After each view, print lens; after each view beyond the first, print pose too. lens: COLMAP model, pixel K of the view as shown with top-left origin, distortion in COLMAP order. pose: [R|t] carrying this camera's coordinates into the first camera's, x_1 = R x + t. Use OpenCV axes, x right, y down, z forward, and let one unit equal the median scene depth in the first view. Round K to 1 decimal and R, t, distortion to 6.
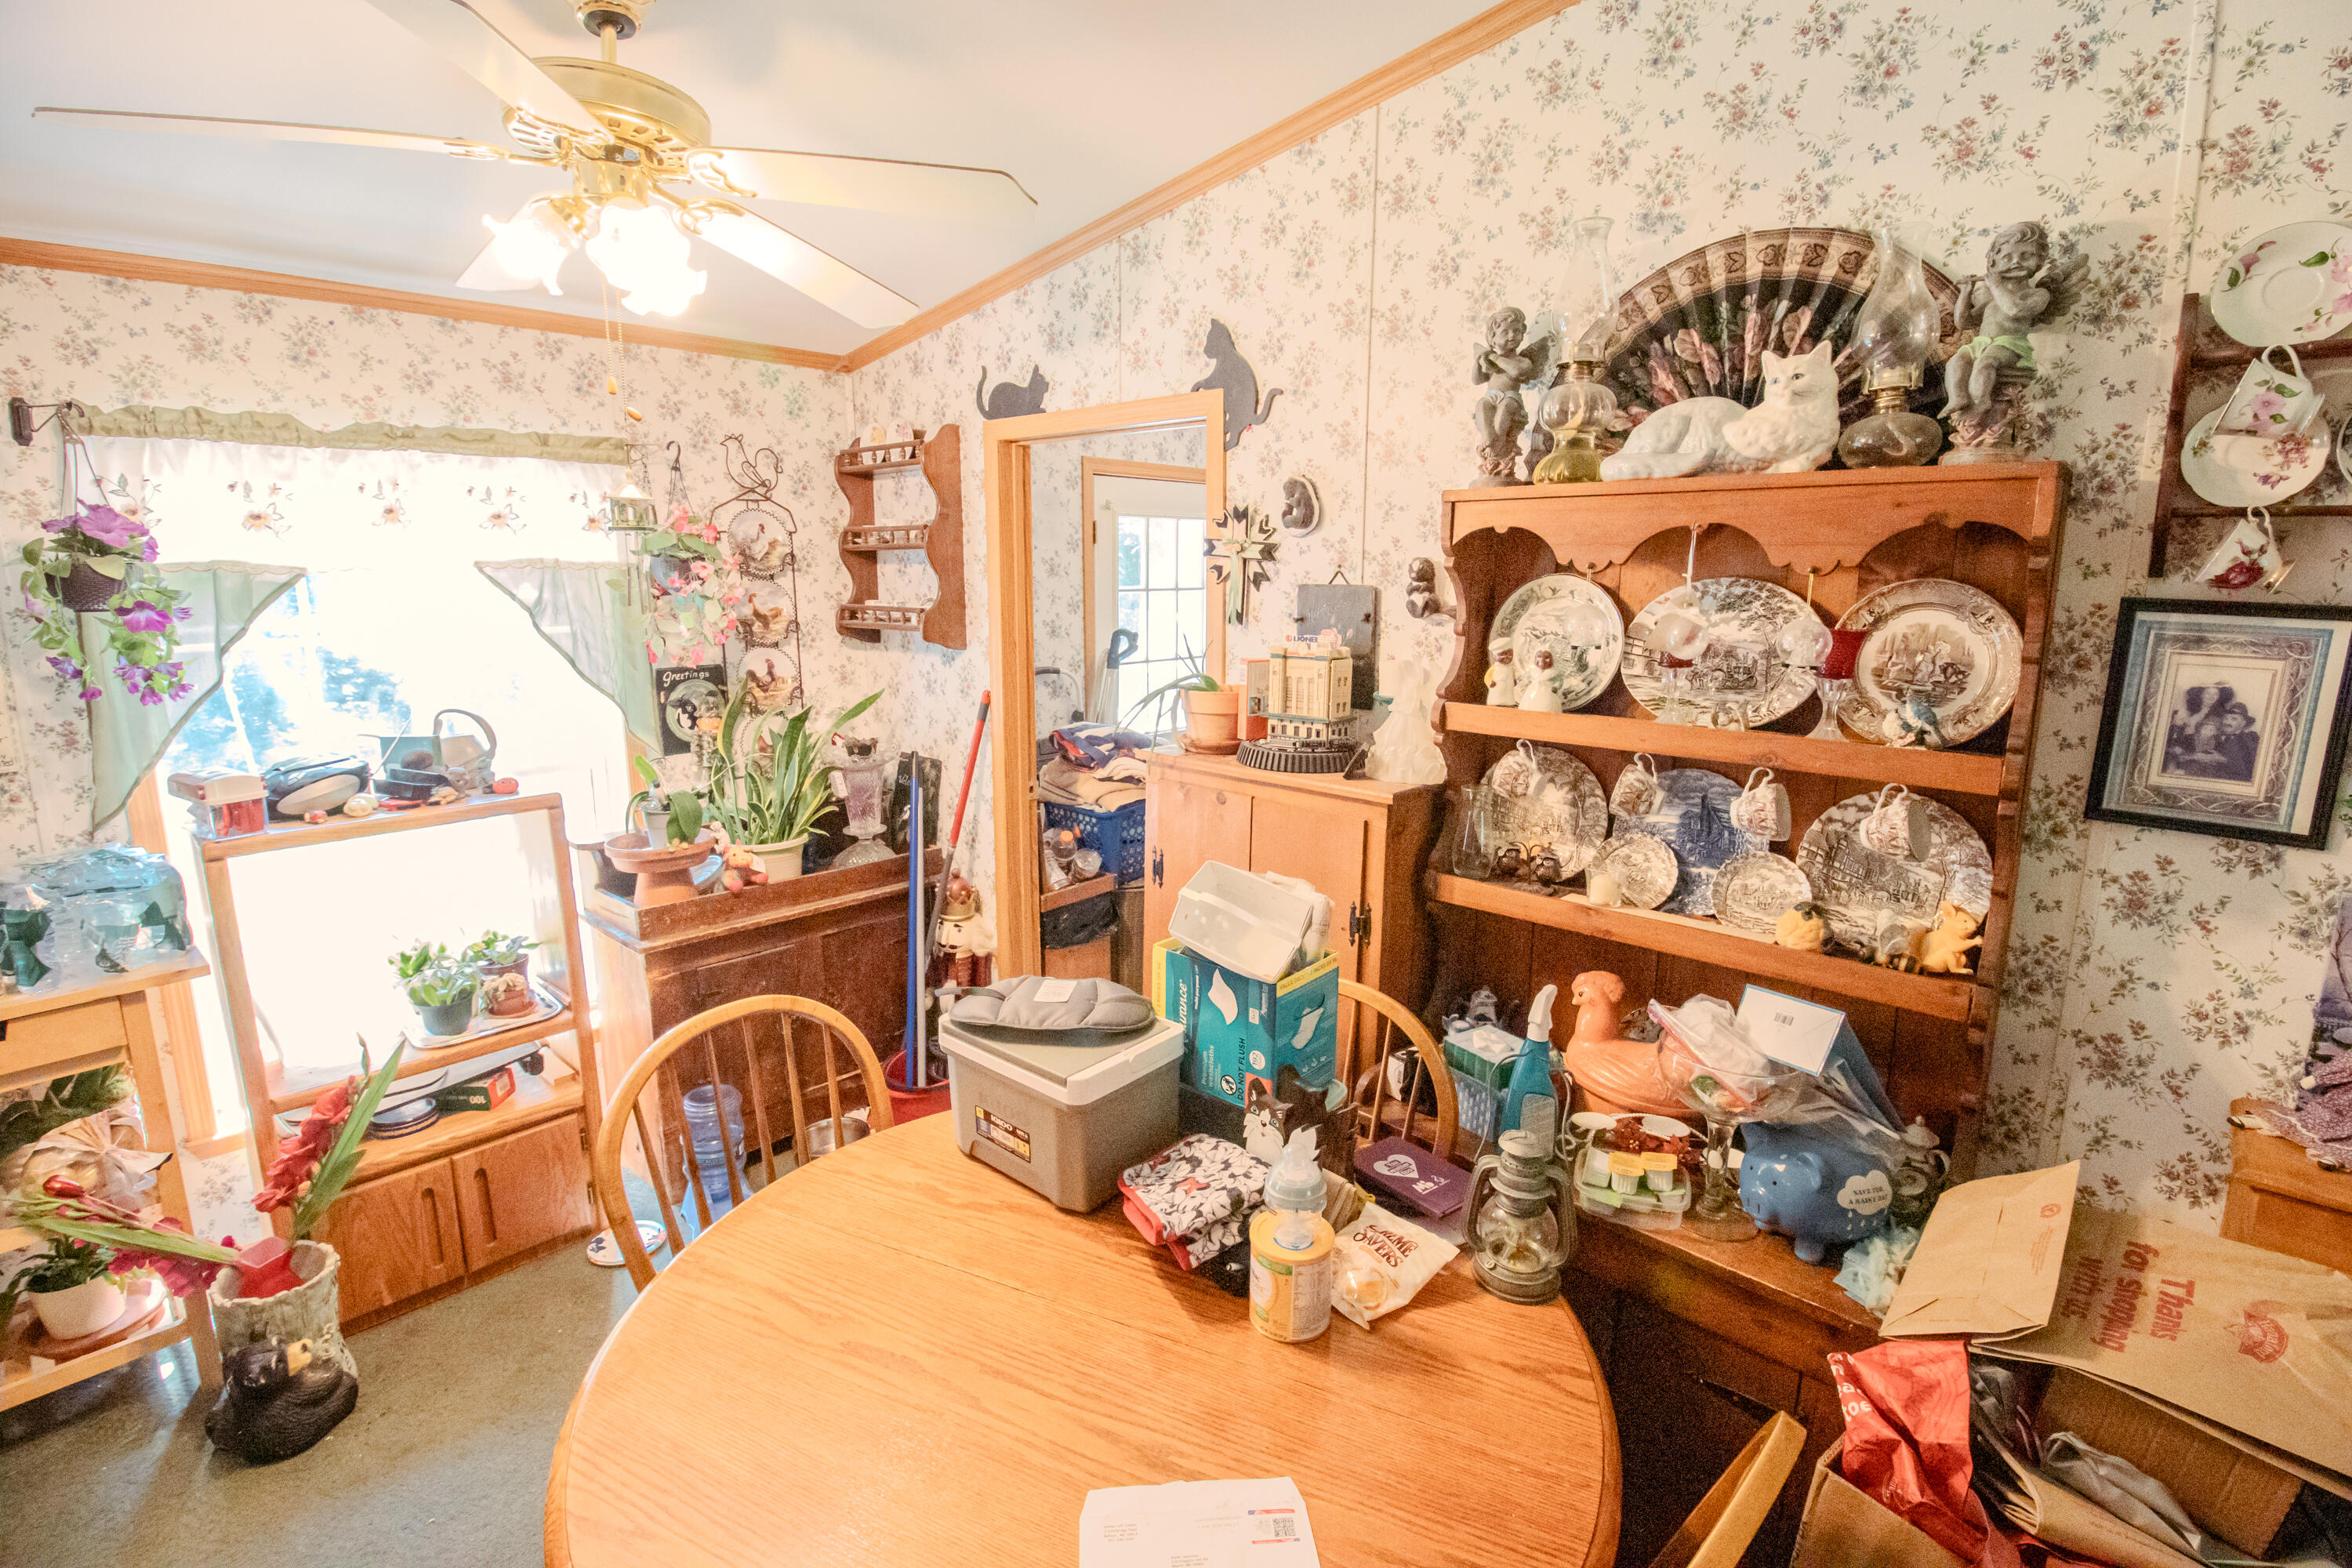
lens RADIAL K [[1079.6, 0, 1171.4], [0, 1079.6, 769.2], [0, 0, 1]] dist [-0.001598, -0.012771]
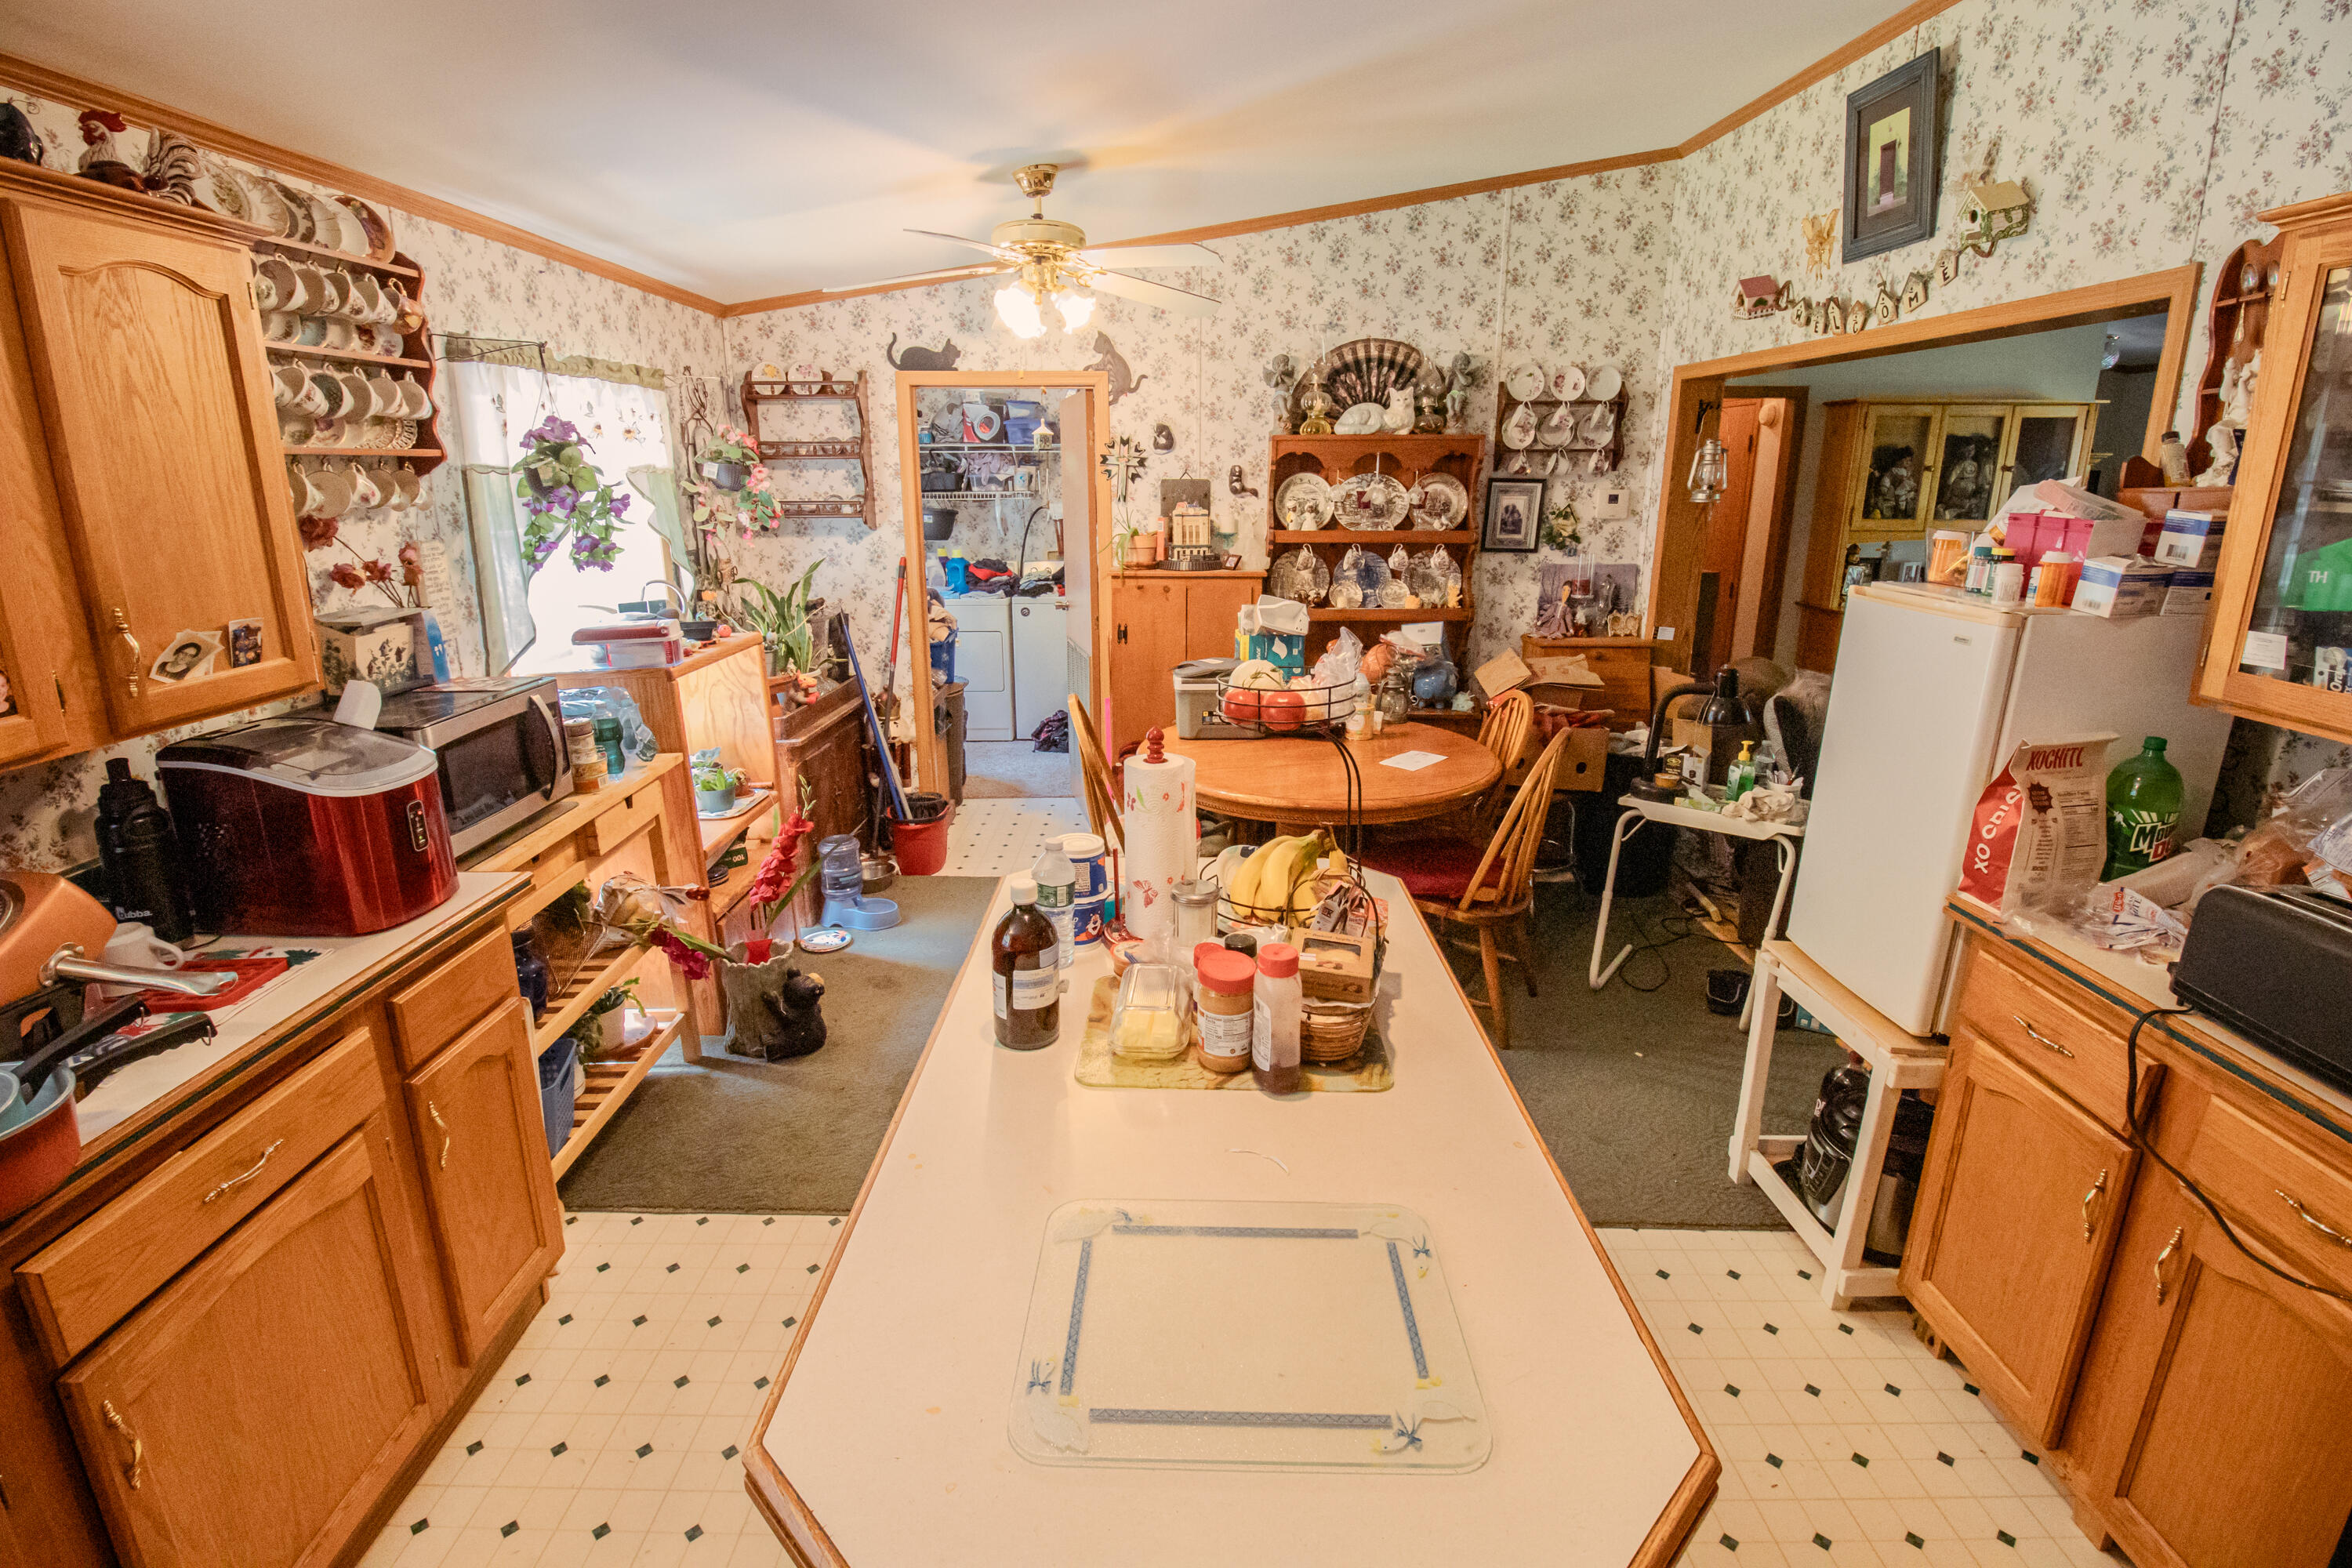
lens RADIAL K [[1079.6, 0, 1160.3], [0, 1079.6, 776.2], [0, 0, 1]] dist [-0.001598, -0.012771]
pose [[0.737053, -0.184321, 0.650214, -1.771611], [0.129171, 0.982774, 0.132171, 0.136257], [-0.663376, -0.013428, 0.748166, -0.646022]]
